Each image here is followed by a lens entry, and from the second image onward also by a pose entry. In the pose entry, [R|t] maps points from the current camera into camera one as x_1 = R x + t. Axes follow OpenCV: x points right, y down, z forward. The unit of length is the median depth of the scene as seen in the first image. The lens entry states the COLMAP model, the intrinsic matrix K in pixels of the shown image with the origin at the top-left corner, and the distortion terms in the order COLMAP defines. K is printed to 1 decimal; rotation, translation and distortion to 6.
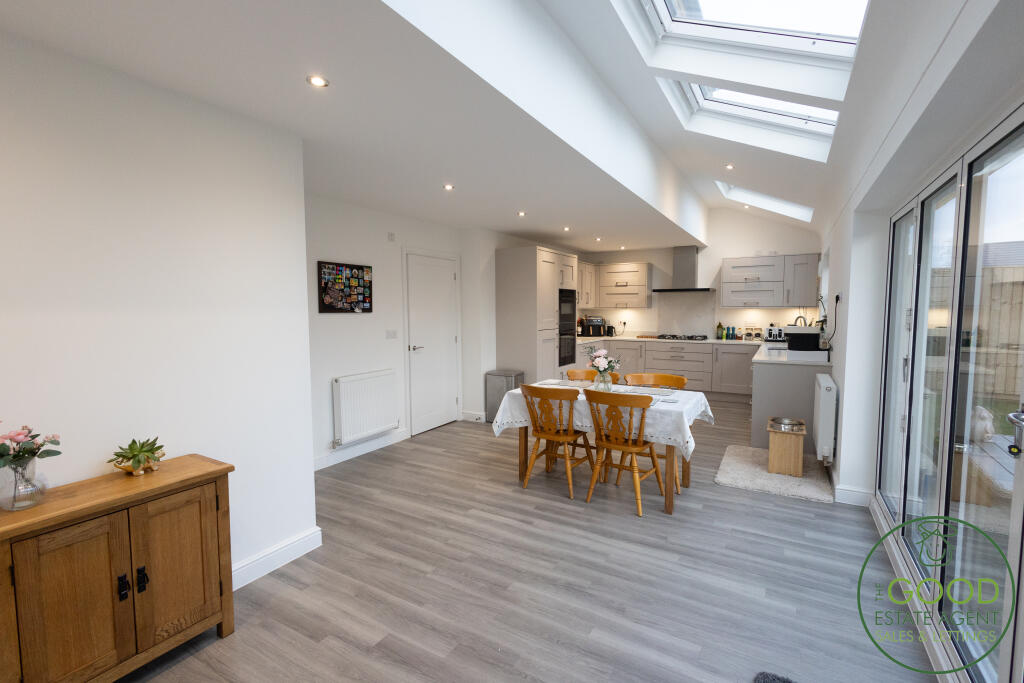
lens RADIAL K [[468.4, 0, 514.9], [0, 468.4, 341.2], [0, 0, 1]] dist [0.011766, -0.002590]
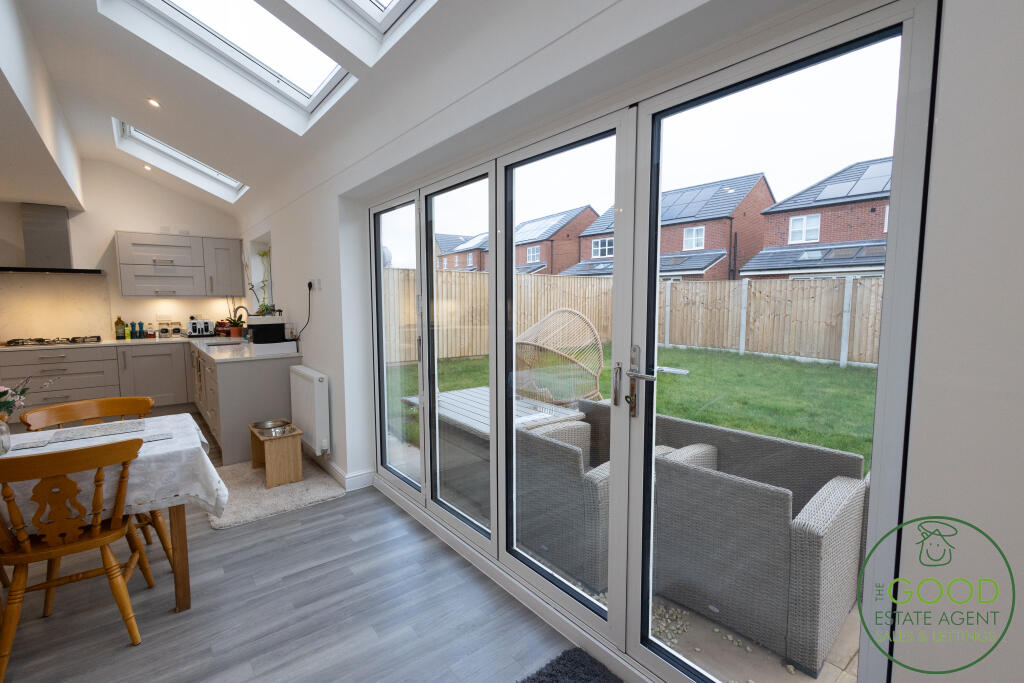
lens RADIAL K [[468.4, 0, 513.1], [0, 468.4, 341.8], [0, 0, 1]] dist [0.011766, -0.002590]
pose [[0.364871, -0.082664, 0.927381, -0.040717], [0.068726, 0.995725, 0.061716, -0.004388], [-0.928518, 0.041217, 0.368992, 0.165560]]
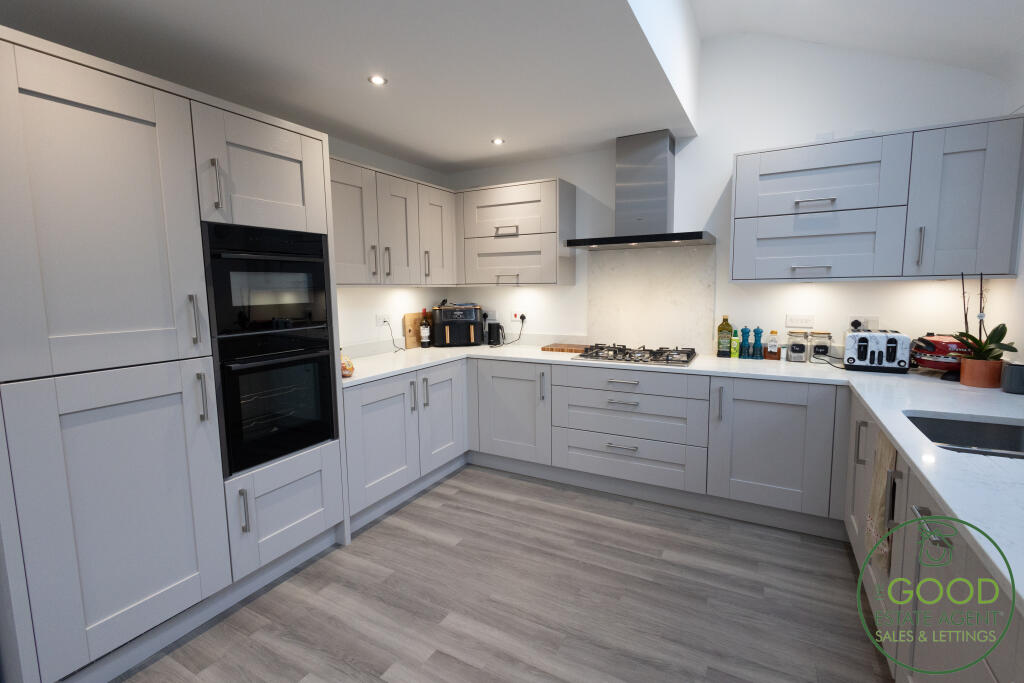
lens RADIAL K [[468.4, 0, 514.0], [0, 468.4, 338.7], [0, 0, 1]] dist [0.011766, -0.002590]
pose [[0.999563, -0.013717, 0.026188, 0.278651], [0.012634, 0.999076, 0.041087, -0.047491], [-0.026727, -0.040738, 0.998812, 0.688532]]
